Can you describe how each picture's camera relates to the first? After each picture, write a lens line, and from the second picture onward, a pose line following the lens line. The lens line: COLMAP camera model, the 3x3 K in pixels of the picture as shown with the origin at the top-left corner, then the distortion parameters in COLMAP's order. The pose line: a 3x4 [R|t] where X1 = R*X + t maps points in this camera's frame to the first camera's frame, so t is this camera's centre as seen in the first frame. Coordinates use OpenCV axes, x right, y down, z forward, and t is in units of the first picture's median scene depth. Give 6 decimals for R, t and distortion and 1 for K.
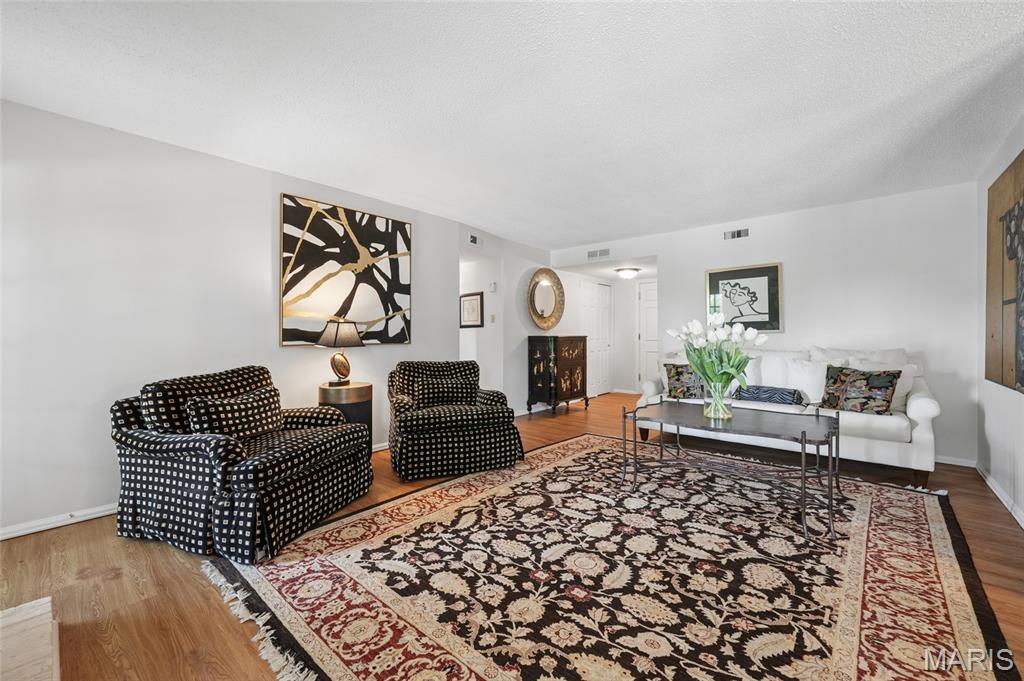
lens RADIAL K [[416.8, 0, 508.9], [0, 416.8, 336.9], [0, 0, 1]] dist [-0.003095, -0.000177]
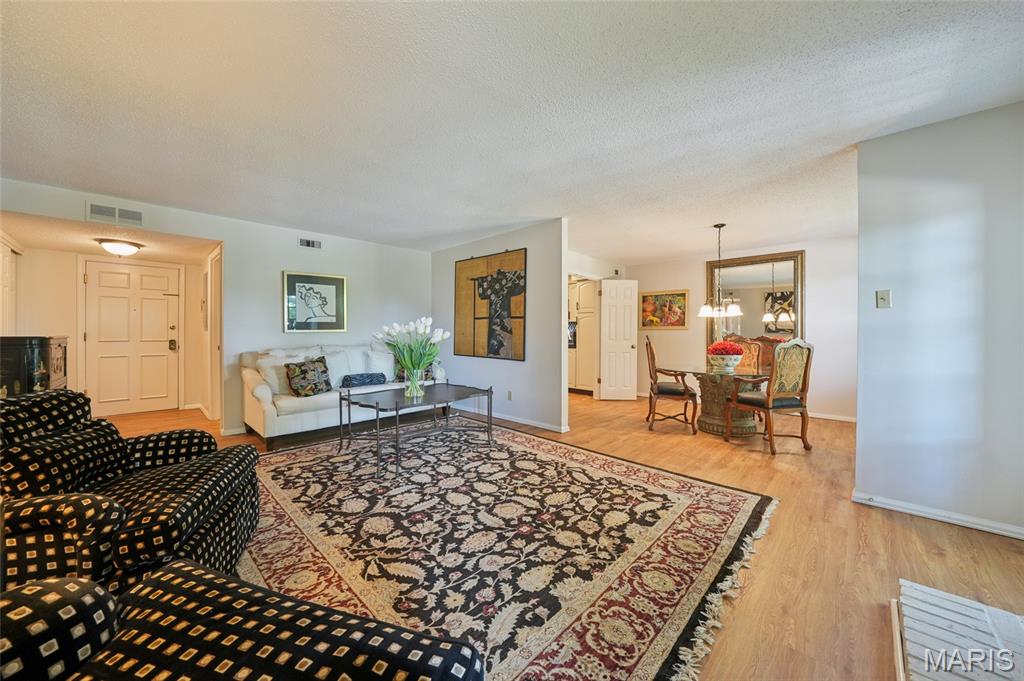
lens RADIAL K [[373.2, 0, 510.7], [0, 373.2, 334.8], [0, 0, 1]] dist [-0.016631, -0.000134]
pose [[0.041923, -0.005282, 0.999107, -0.866657], [0.006792, 0.999964, 0.005001, -0.005984], [-0.999098, 0.006577, 0.041958, 0.845228]]
